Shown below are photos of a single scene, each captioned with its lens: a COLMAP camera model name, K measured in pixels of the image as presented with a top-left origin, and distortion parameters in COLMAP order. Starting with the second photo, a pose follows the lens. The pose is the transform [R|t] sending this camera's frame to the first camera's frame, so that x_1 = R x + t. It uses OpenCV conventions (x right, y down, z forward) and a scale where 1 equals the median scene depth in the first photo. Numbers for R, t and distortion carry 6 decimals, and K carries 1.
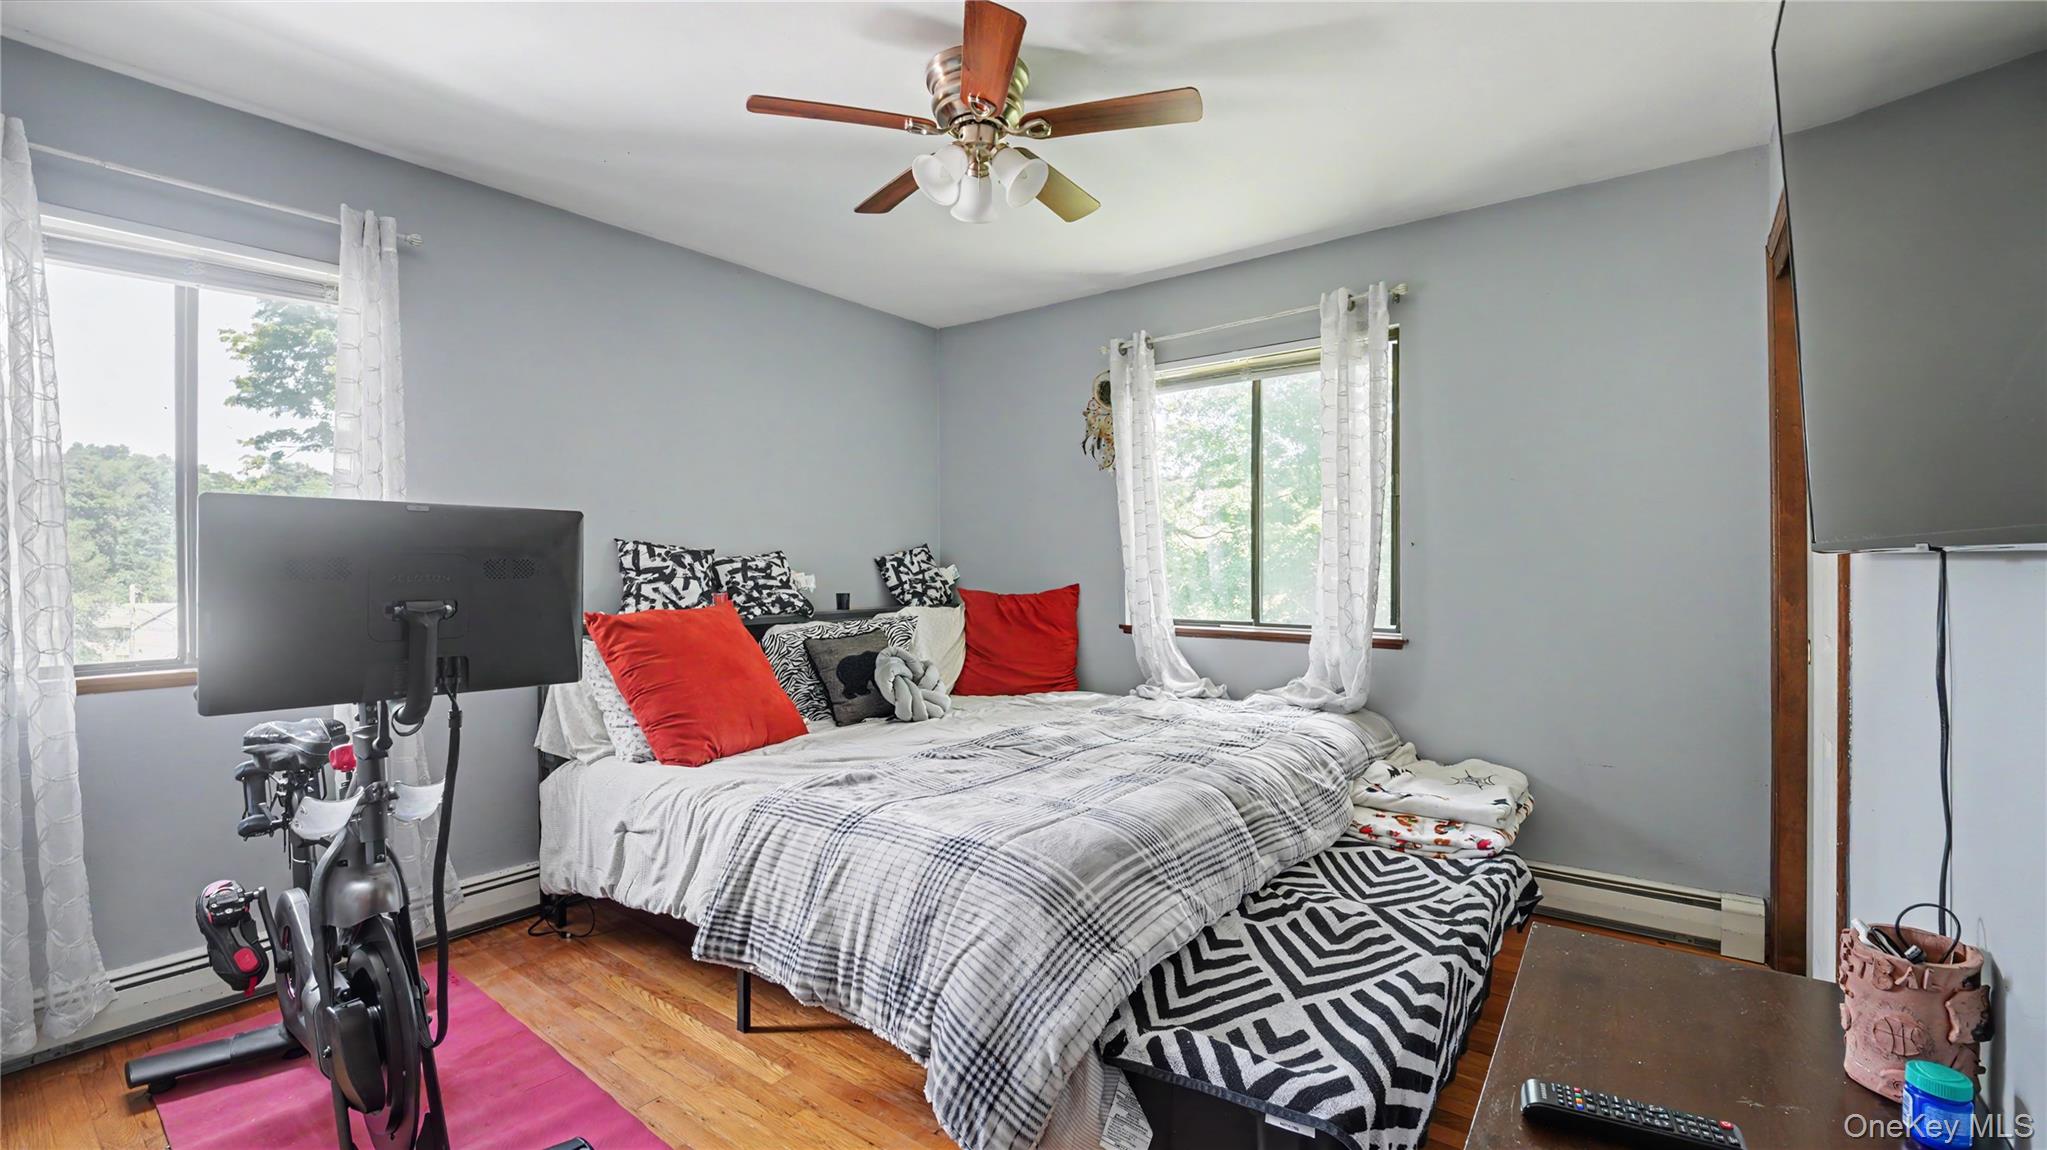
lens RADIAL K [[869.9, 0, 1009.1], [0, 869.9, 564.4], [0, 0, 1]] dist [-0.000669, -0.009191]
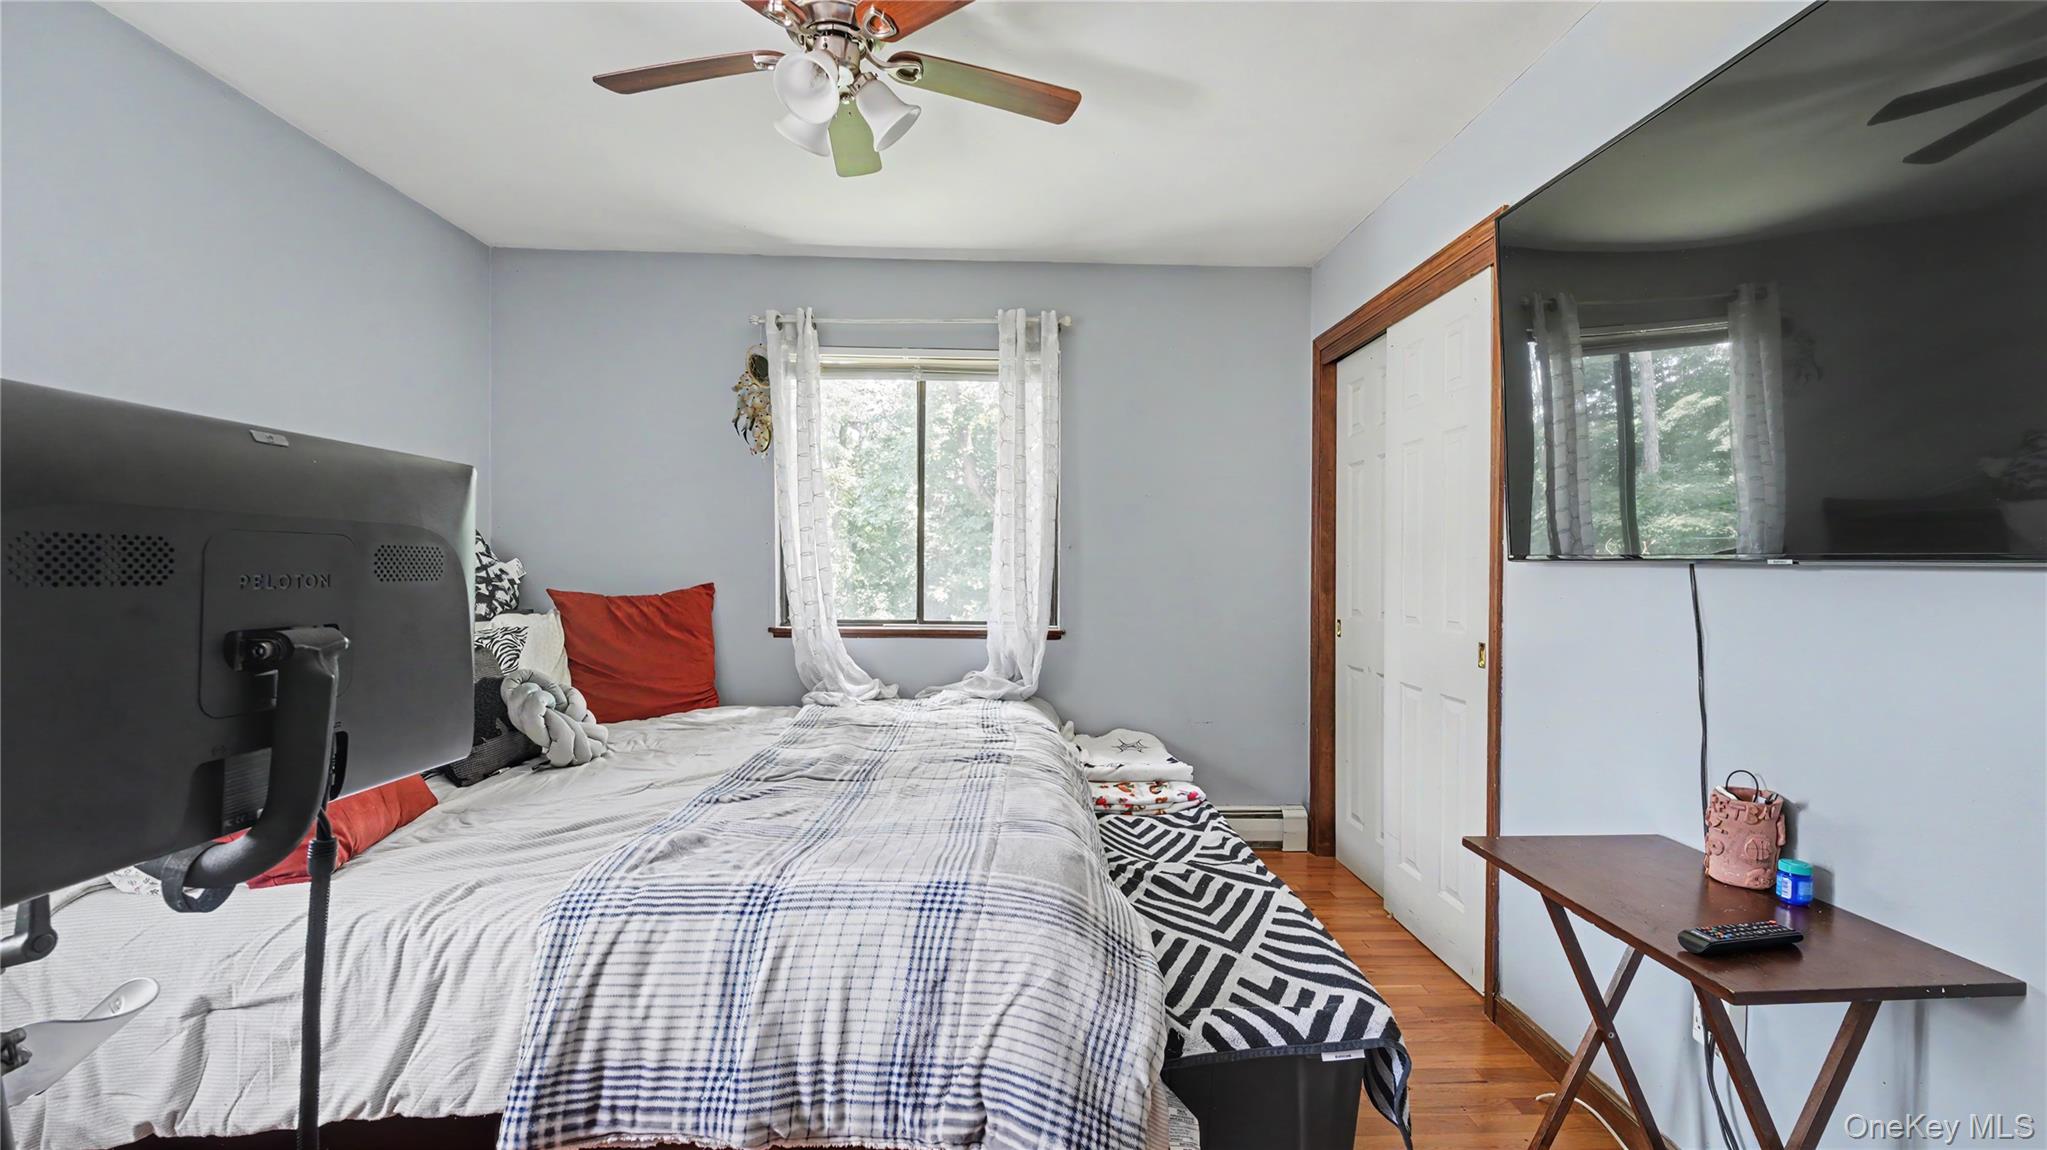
lens RADIAL K [[869.9, 0, 1036.3], [0, 869.9, 568.7], [0, 0, 1]] dist [-0.000669, -0.009191]
pose [[0.765716, 0.004570, 0.643163, -0.435002], [-0.011050, 0.999921, 0.006051, -0.000928], [-0.643084, -0.011740, 0.765706, 0.230075]]
